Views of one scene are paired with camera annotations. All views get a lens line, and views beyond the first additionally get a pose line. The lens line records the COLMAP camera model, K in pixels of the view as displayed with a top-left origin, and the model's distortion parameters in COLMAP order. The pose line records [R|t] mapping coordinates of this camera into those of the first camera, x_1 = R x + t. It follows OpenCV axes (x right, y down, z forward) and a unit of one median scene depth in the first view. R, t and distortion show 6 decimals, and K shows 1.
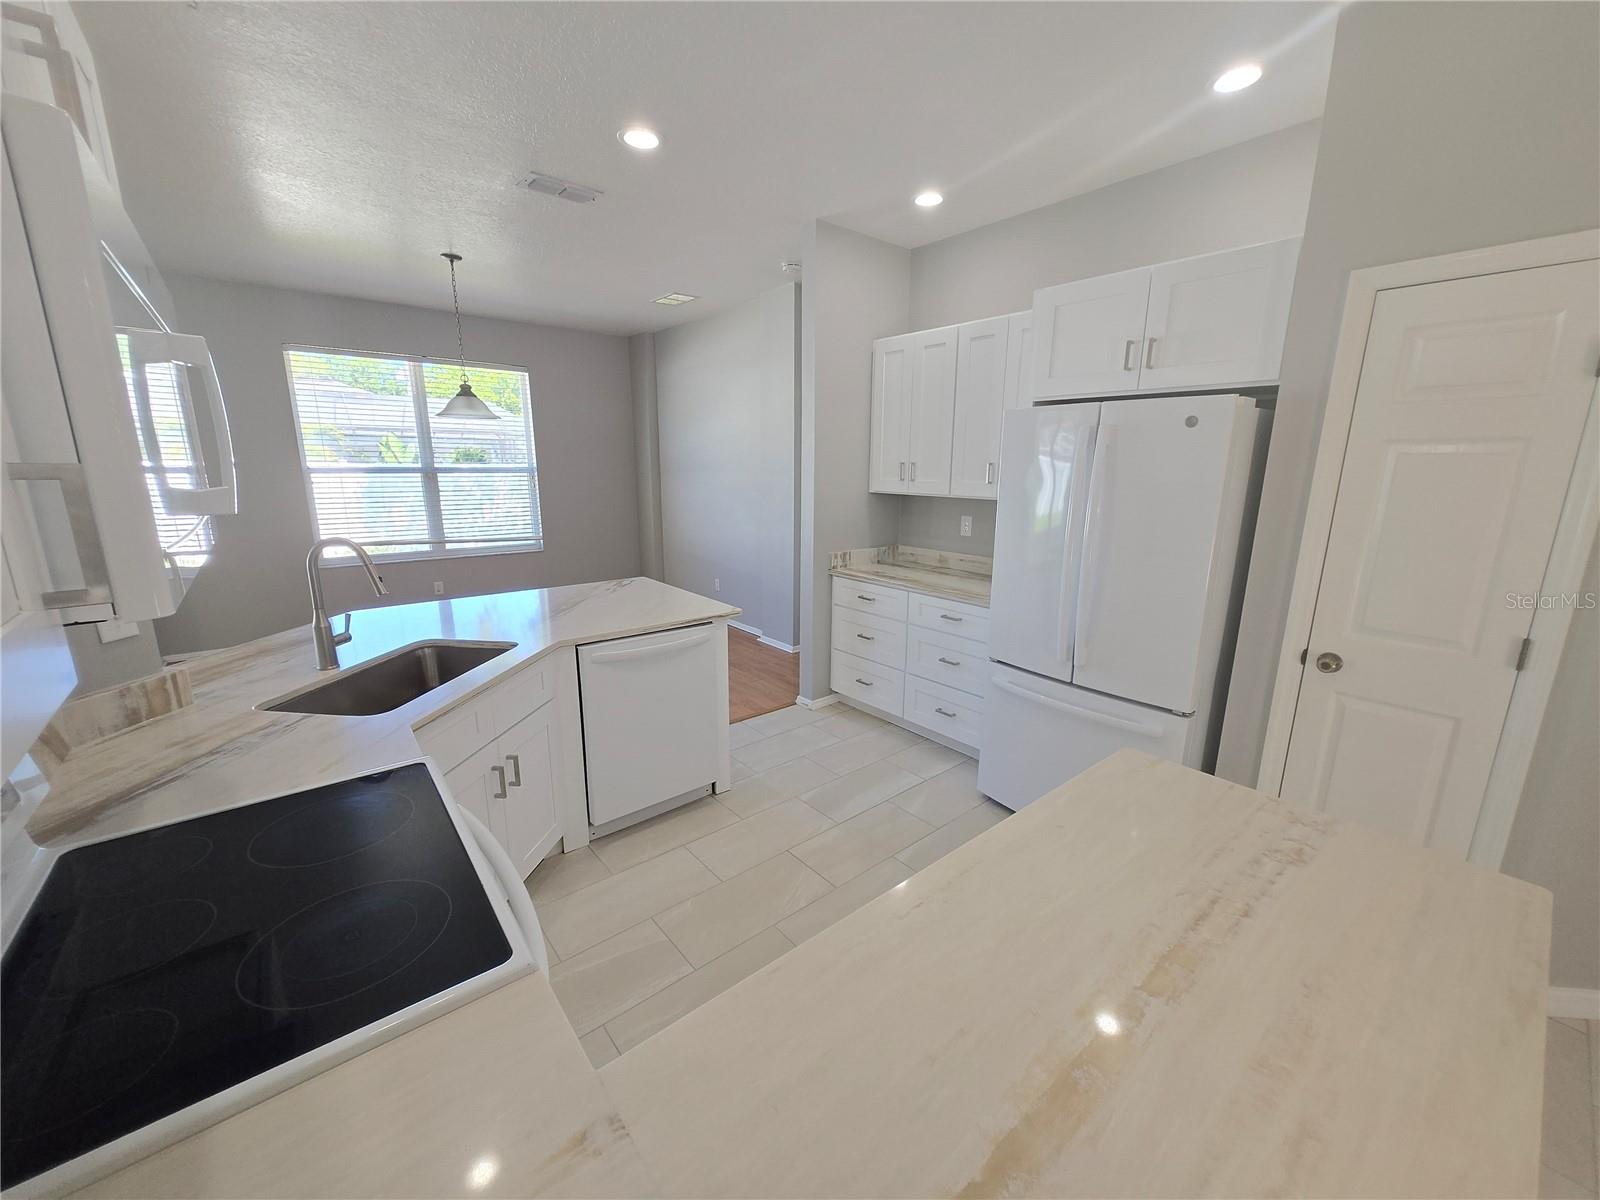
lens RADIAL K [[624.8, 0, 813.0], [0, 624.8, 604.7], [0, 0, 1]] dist [-0.001479, 0.001645]
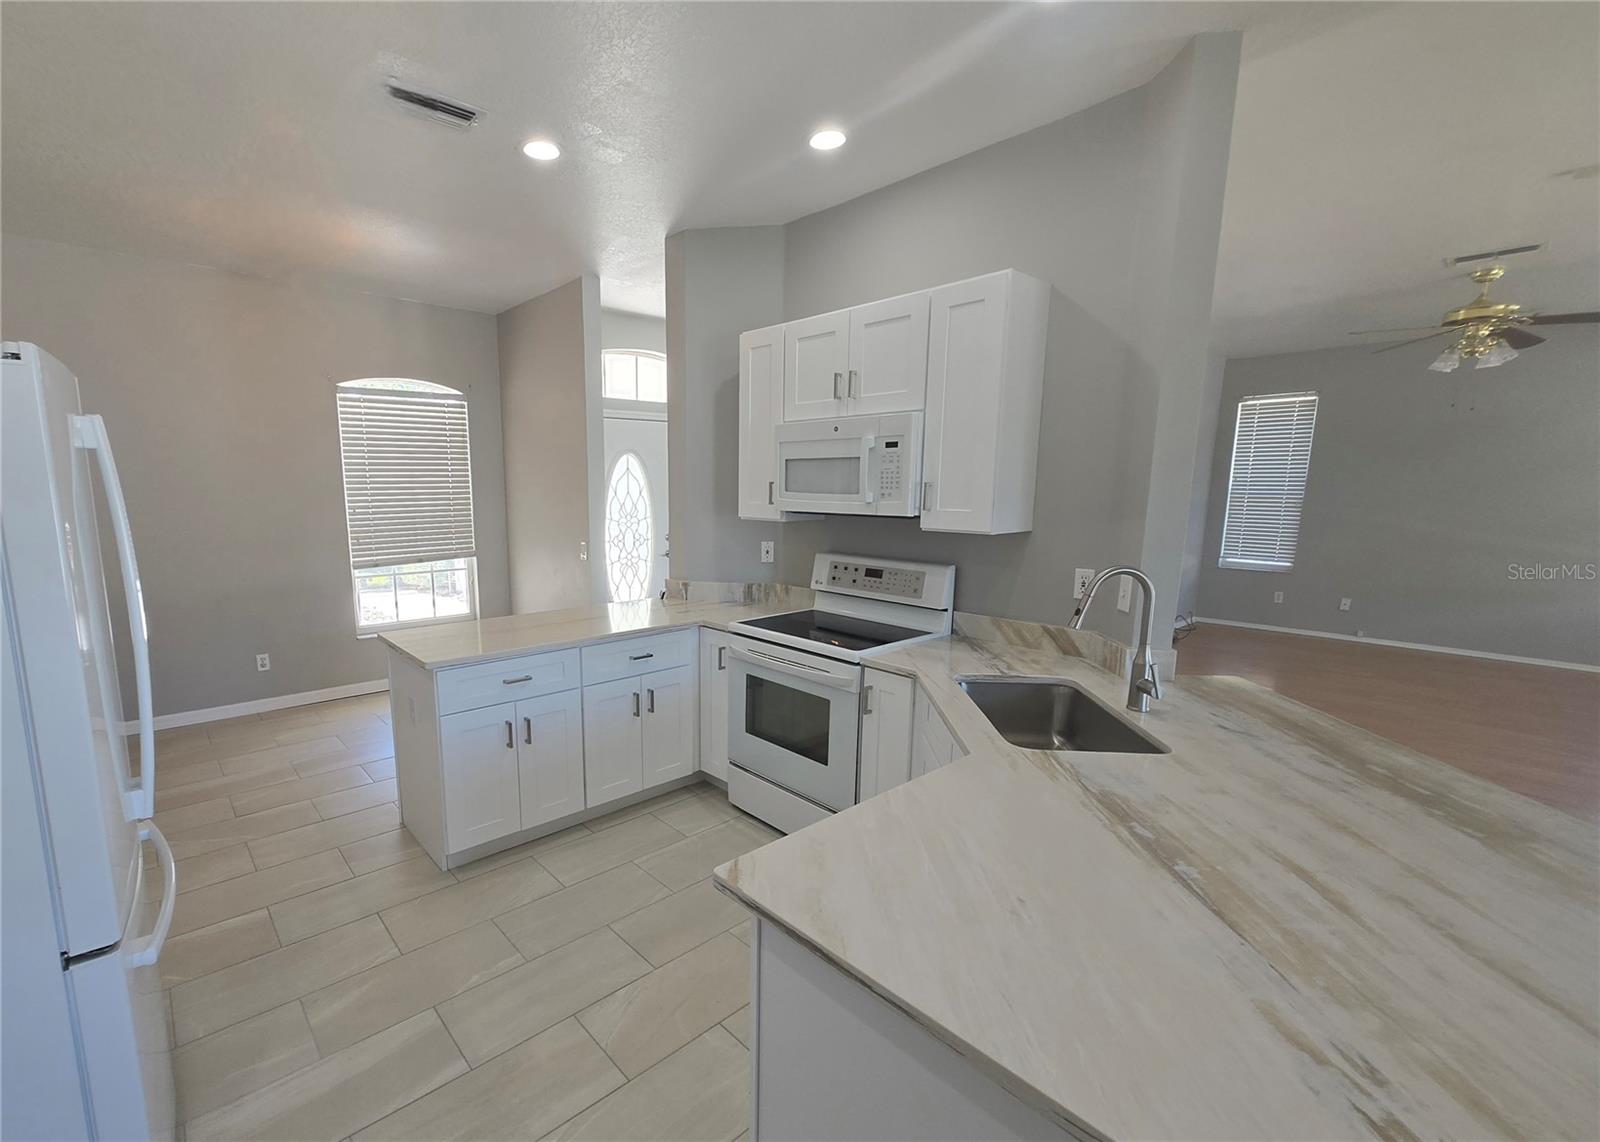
lens RADIAL K [[697.9, 0, 726.0], [0, 697.9, 601.5], [0, 0, 1]] dist [0.003175, -0.000950]
pose [[-0.999908, -0.012920, 0.004035, -0.082882], [-0.010396, 0.923979, 0.382303, -0.201578], [-0.008668, 0.382226, -0.924028, 0.888647]]
